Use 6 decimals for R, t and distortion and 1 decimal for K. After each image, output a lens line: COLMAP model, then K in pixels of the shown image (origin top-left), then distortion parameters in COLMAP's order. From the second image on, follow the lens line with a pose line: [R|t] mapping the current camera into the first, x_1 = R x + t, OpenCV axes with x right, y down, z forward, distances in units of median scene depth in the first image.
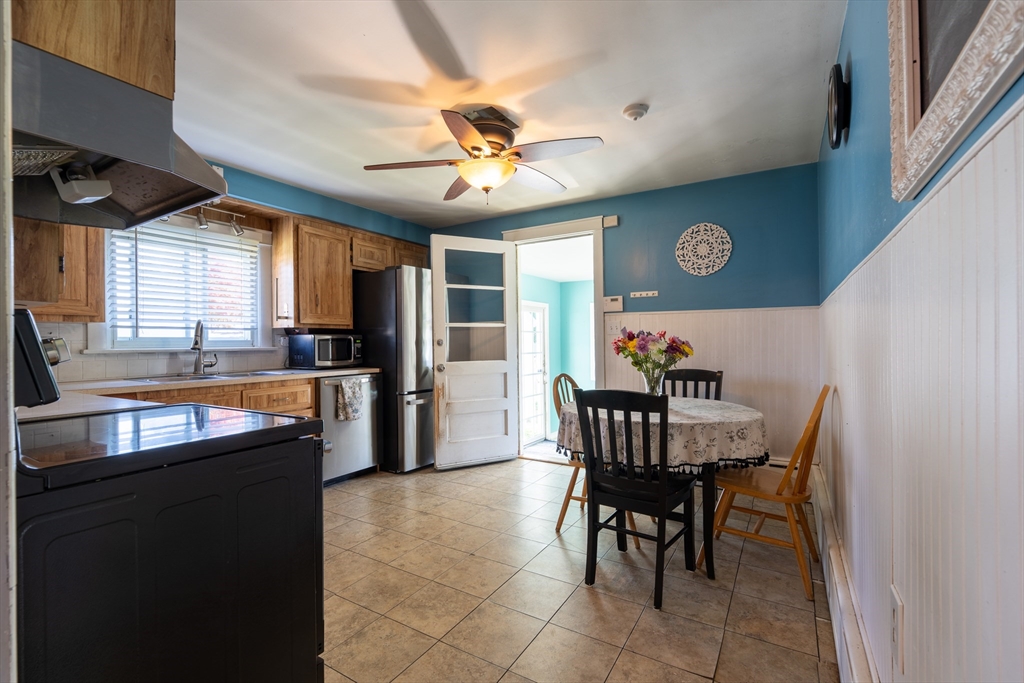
lens RADIAL K [[459.0, 0, 509.4], [0, 459.0, 340.8], [0, 0, 1]] dist [-0.001173, -0.000230]
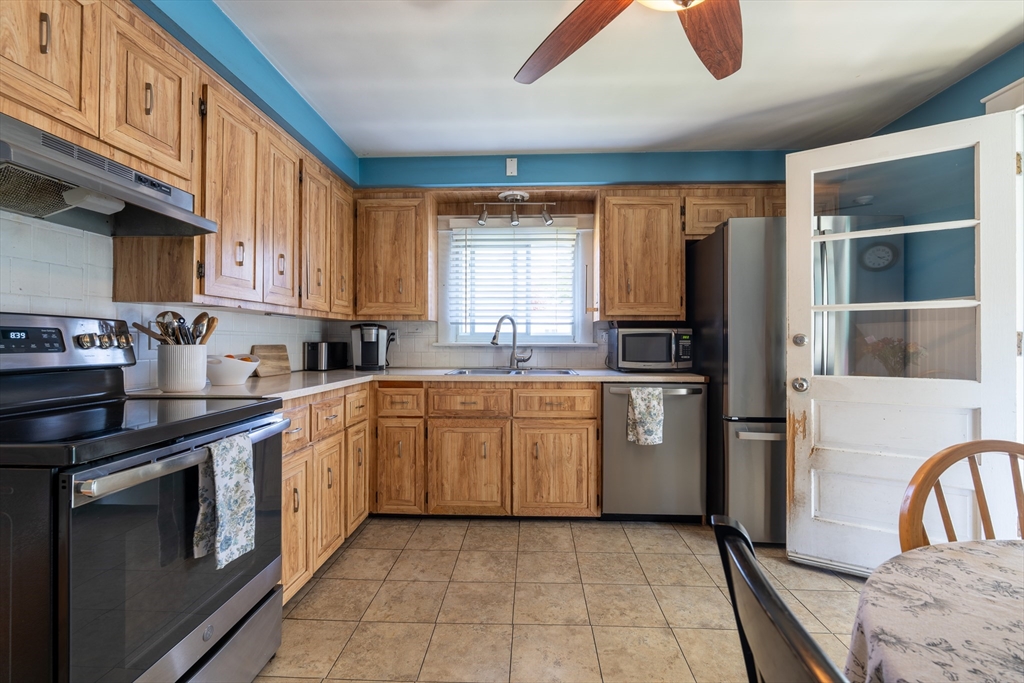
lens RADIAL K [[453.3, 0, 513.8], [0, 453.3, 340.0], [0, 0, 1]] dist [-0.001615, 0.001177]
pose [[0.488434, 0.010136, -0.872542, 0.179175], [-0.004430, 0.999948, 0.009137, 0.000297], [0.872590, -0.000598, 0.488453, 0.438302]]
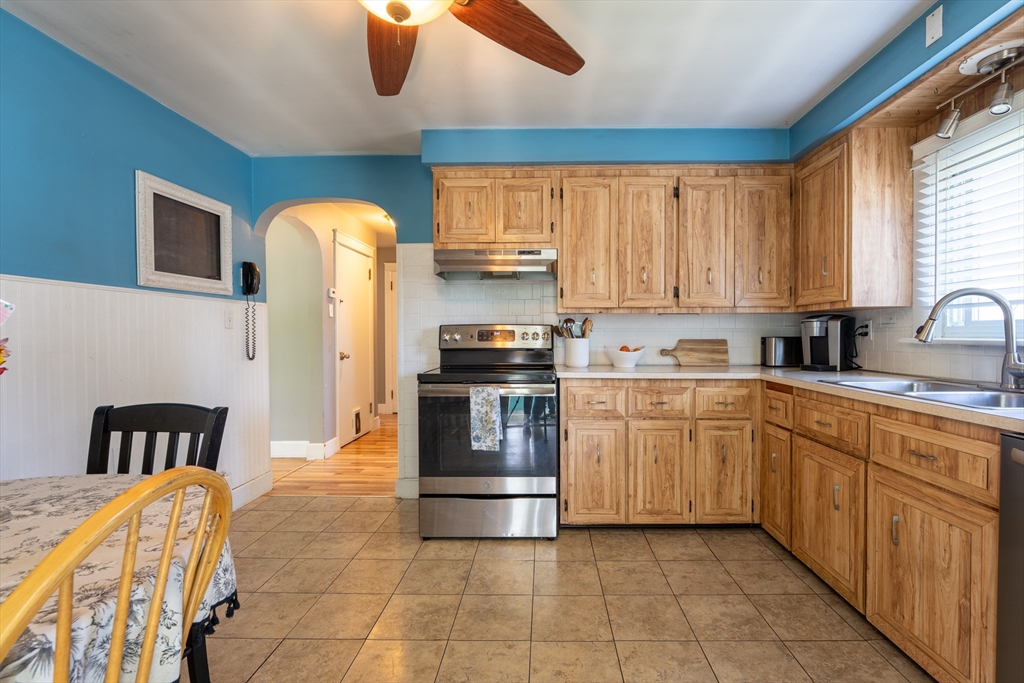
lens RADIAL K [[459.0, 0, 532.4], [0, 459.0, 339.8], [0, 0, 1]] dist [-0.001173, -0.000230]
pose [[-0.859517, 0.017935, -0.510792, 0.057665], [0.012592, 0.999824, 0.013917, 0.001768], [0.510952, 0.005530, -0.859592, 1.017079]]
